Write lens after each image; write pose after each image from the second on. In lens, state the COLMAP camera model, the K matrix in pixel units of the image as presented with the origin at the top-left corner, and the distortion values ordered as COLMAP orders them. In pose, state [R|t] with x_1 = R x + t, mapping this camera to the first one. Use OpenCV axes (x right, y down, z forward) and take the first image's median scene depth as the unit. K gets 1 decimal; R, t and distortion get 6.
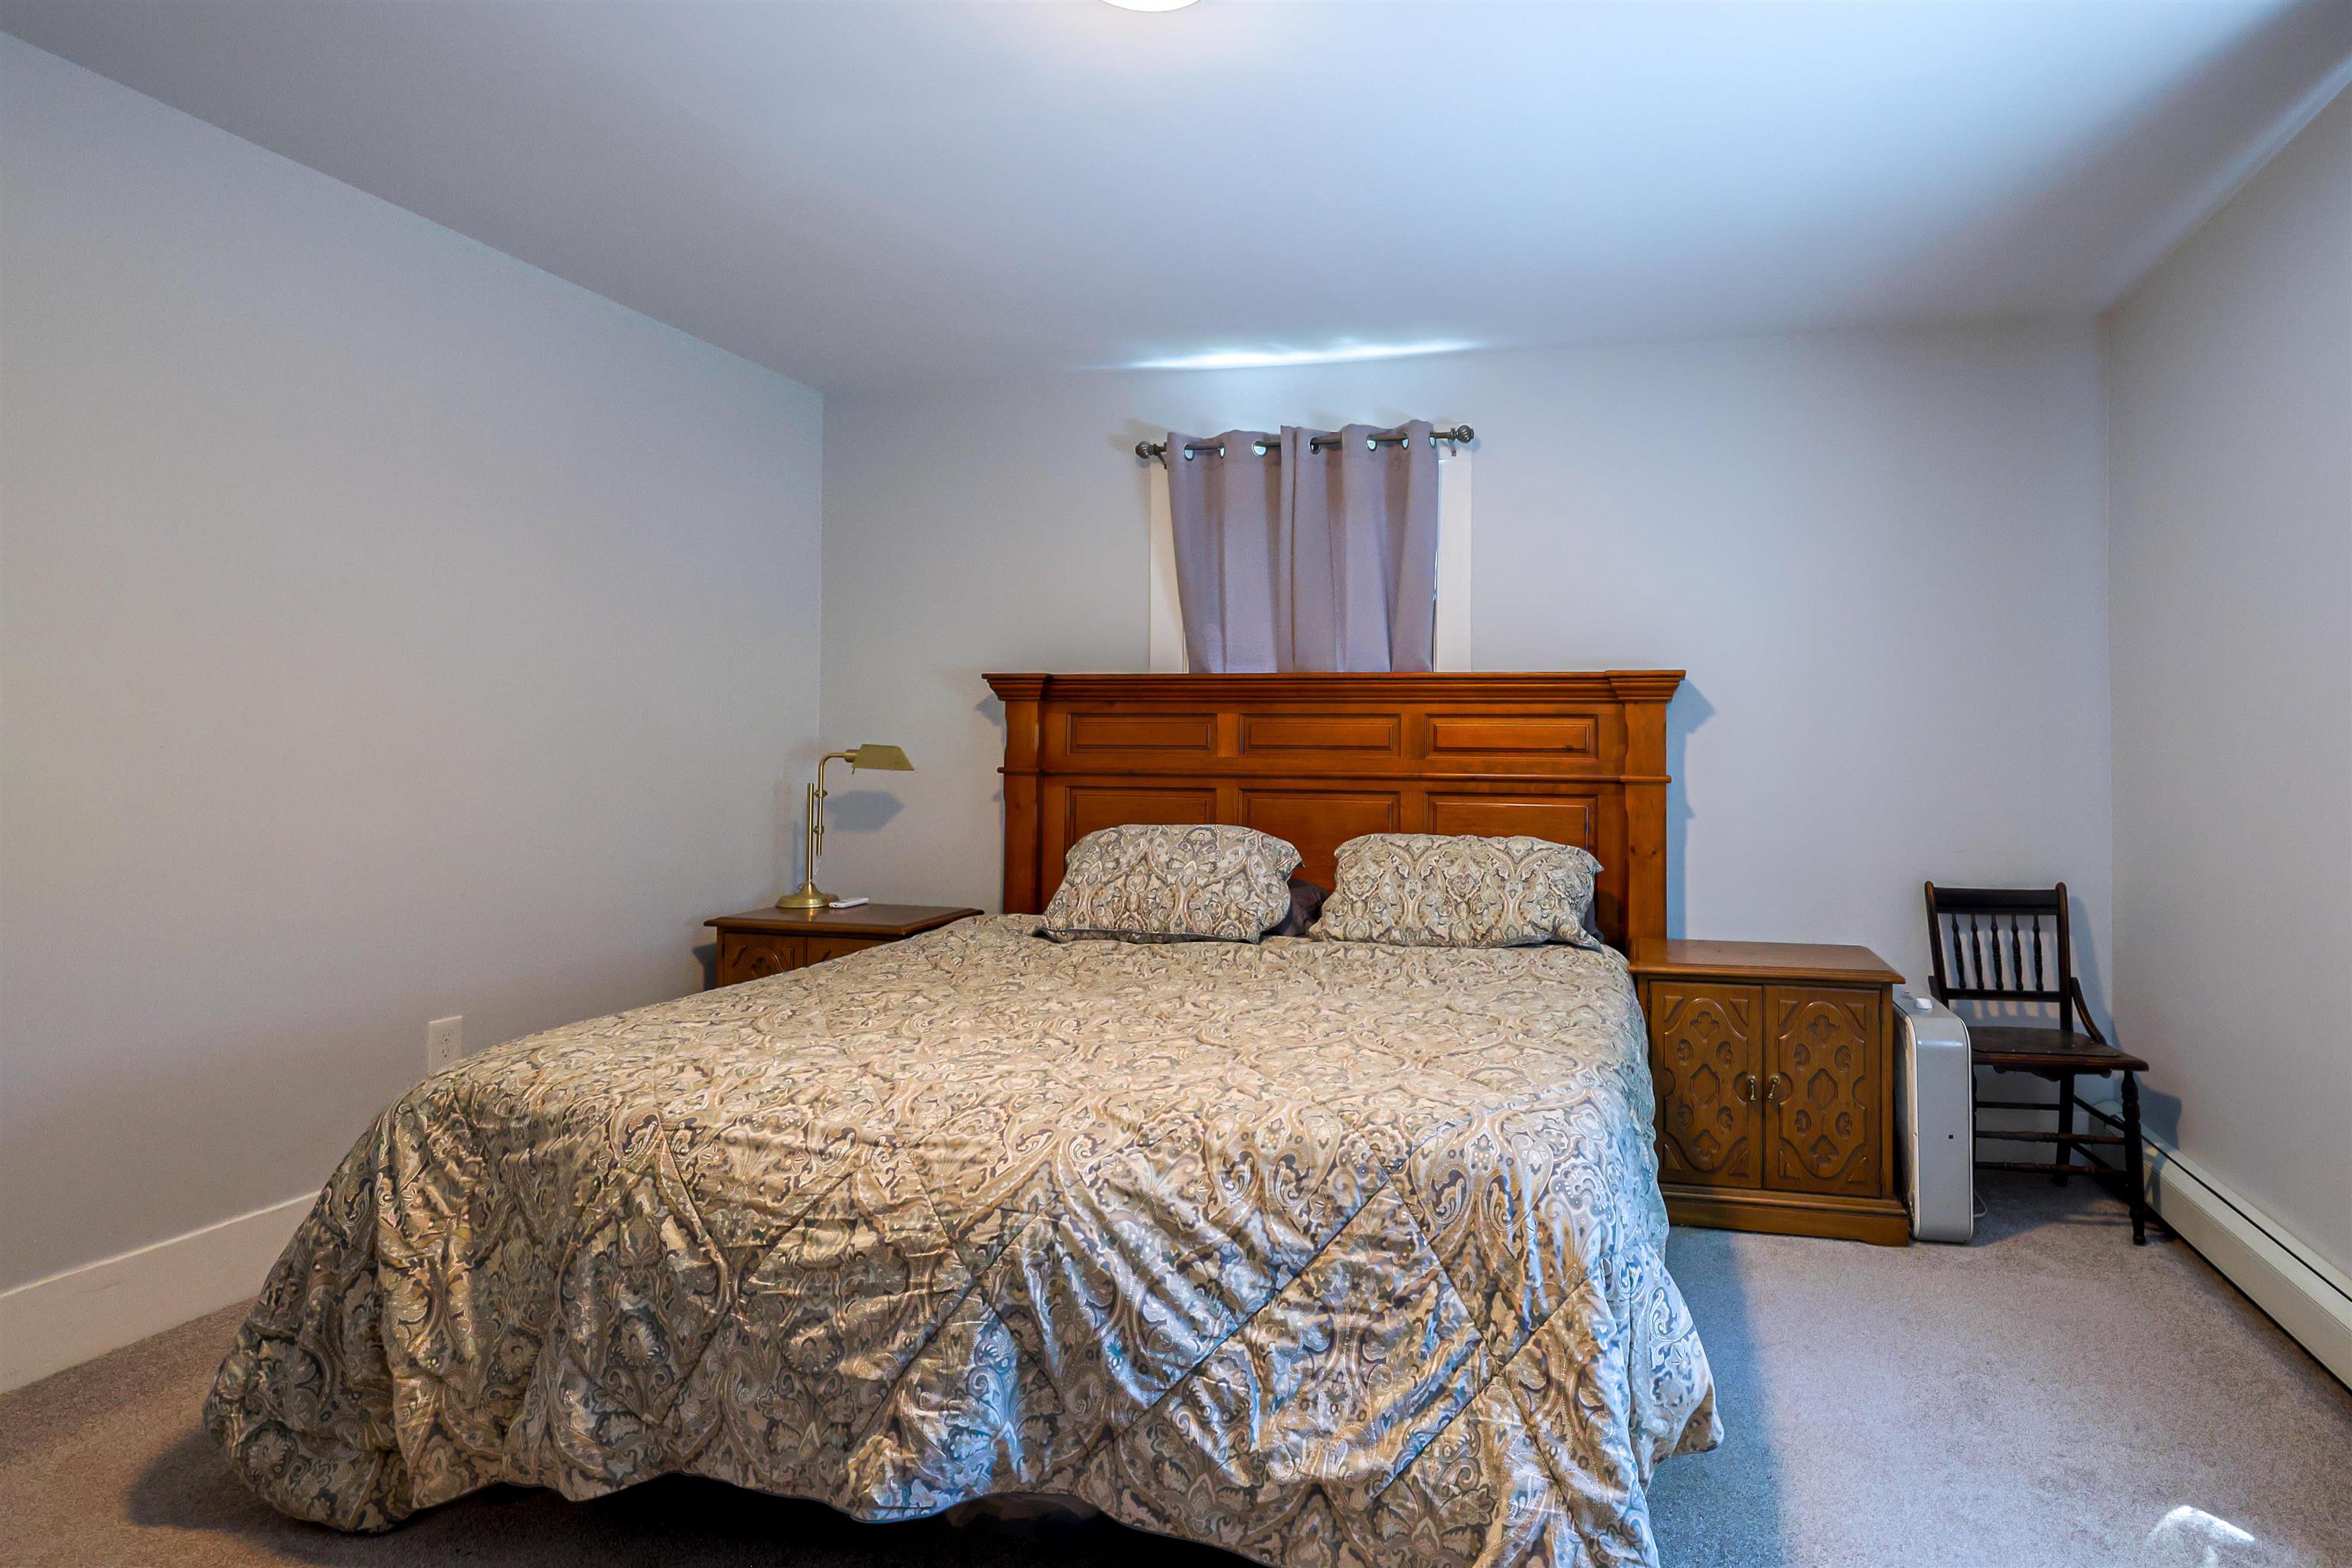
lens RADIAL K [[1041.5, 0, 1175.7], [0, 1041.5, 734.0], [0, 0, 1]] dist [0.002339, 0.000368]
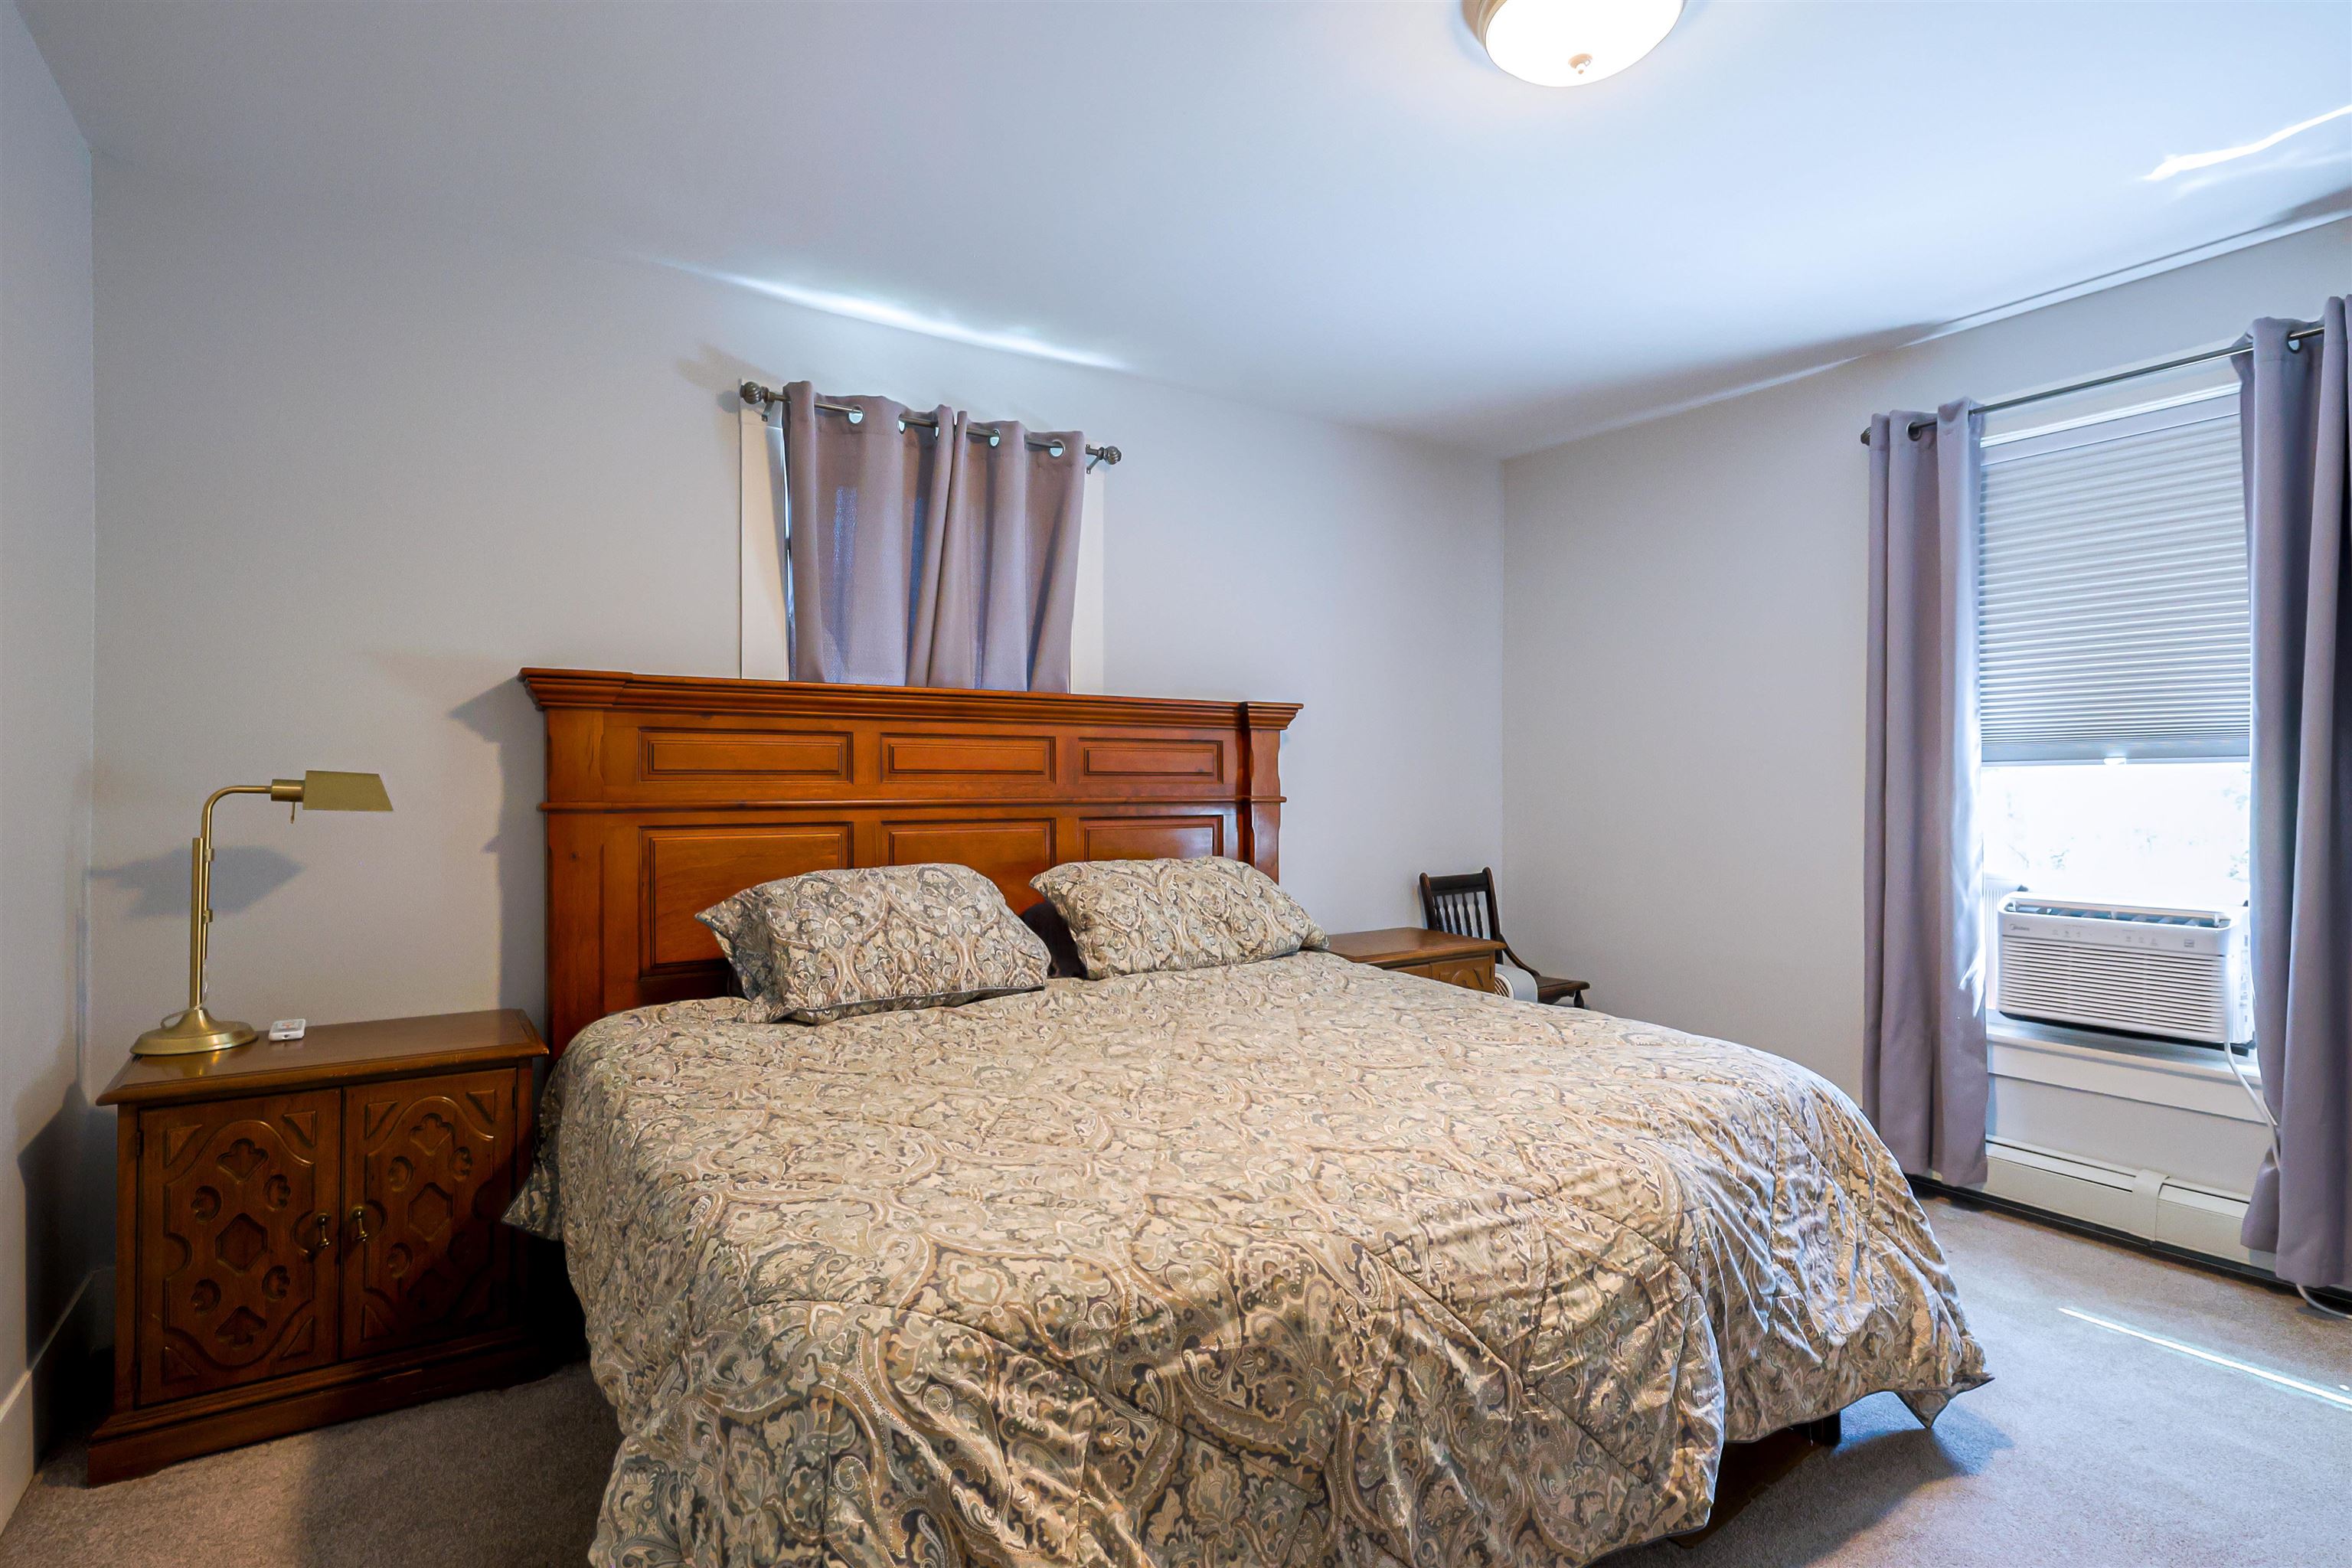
lens RADIAL K [[1148.9, 0, 1176.0], [0, 1148.9, 784.0], [0, 0, 1]] dist [0.002819, 0.000693]
pose [[0.717873, -0.013703, 0.696040, -0.589400], [-0.008053, 0.999576, 0.027984, -0.008903], [-0.696128, -0.025694, 0.717458, 0.221779]]
